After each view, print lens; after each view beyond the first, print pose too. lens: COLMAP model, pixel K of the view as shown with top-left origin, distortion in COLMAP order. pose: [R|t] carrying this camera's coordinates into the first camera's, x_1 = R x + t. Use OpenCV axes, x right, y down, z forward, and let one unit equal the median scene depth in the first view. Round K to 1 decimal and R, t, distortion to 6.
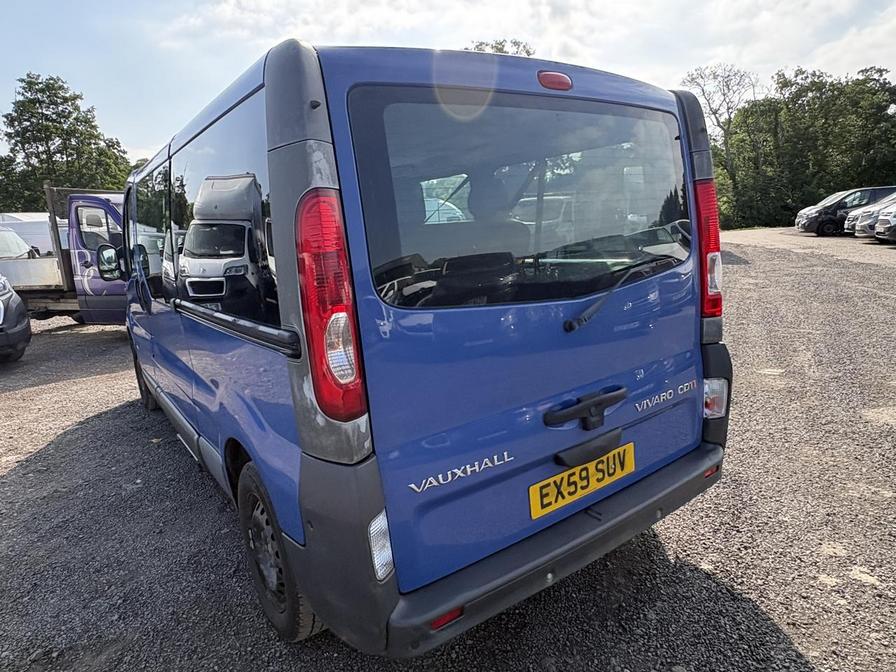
lens RADIAL K [[556.4, 0, 444.8], [0, 556.4, 316.3], [0, 0, 1]] dist [-0.000277, -0.000806]
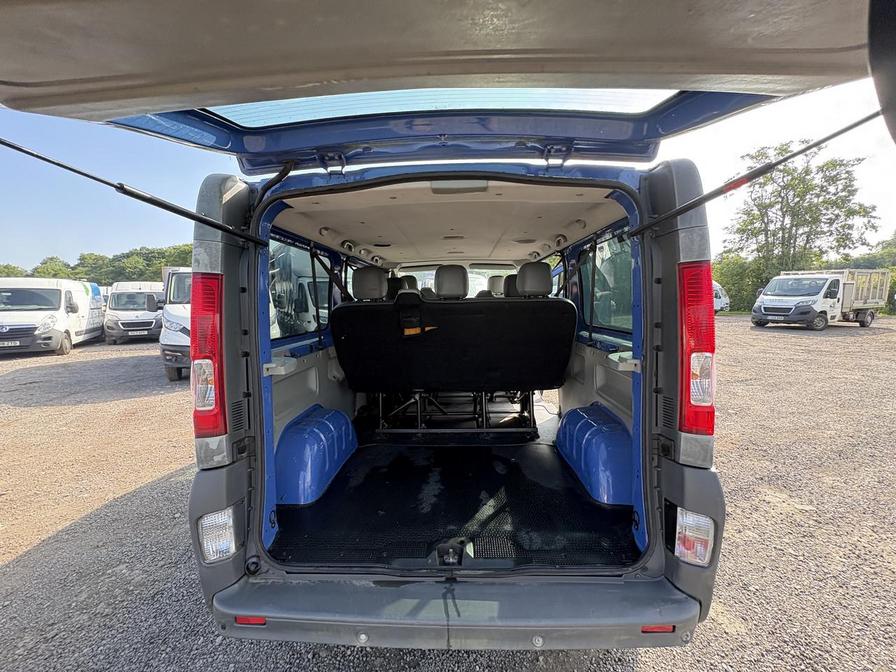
lens RADIAL K [[355.4, 0, 449.8], [0, 355.4, 328.4], [0, 0, 1]] dist [0.001504, 0.000402]
pose [[0.793354, 0.100617, -0.600389, 0.571440], [-0.134894, 0.990785, -0.012207, -0.108582], [0.593628, 0.090674, 0.799615, 0.434208]]
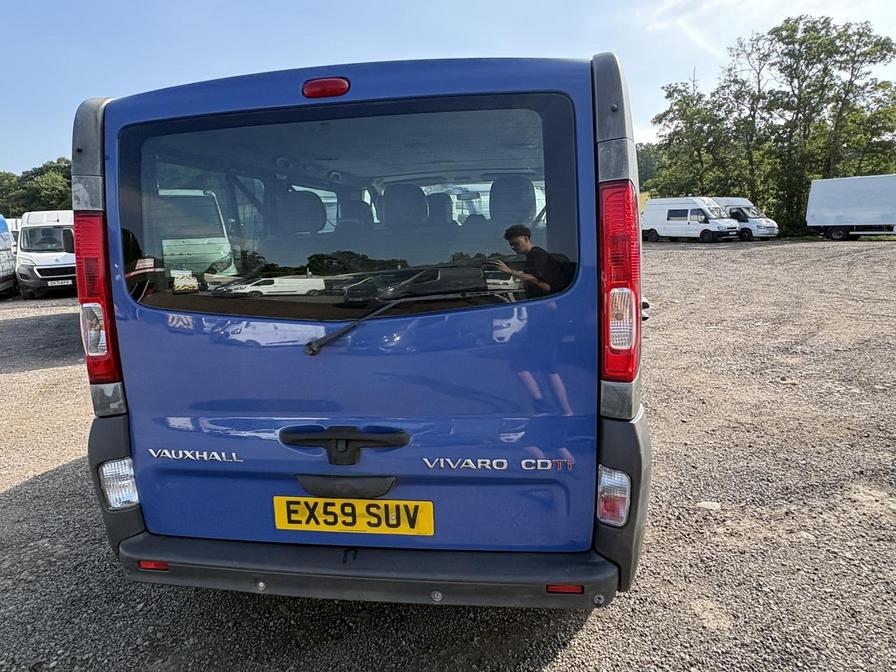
lens RADIAL K [[552.3, 0, 449.9], [0, 552.3, 320.1], [0, 0, 1]] dist [0.006195, -0.001062]
pose [[0.723089, 0.149234, -0.674441, 0.909243], [-0.119314, 0.988691, 0.090849, -0.129629], [0.680372, 0.014778, 0.732718, 0.412861]]
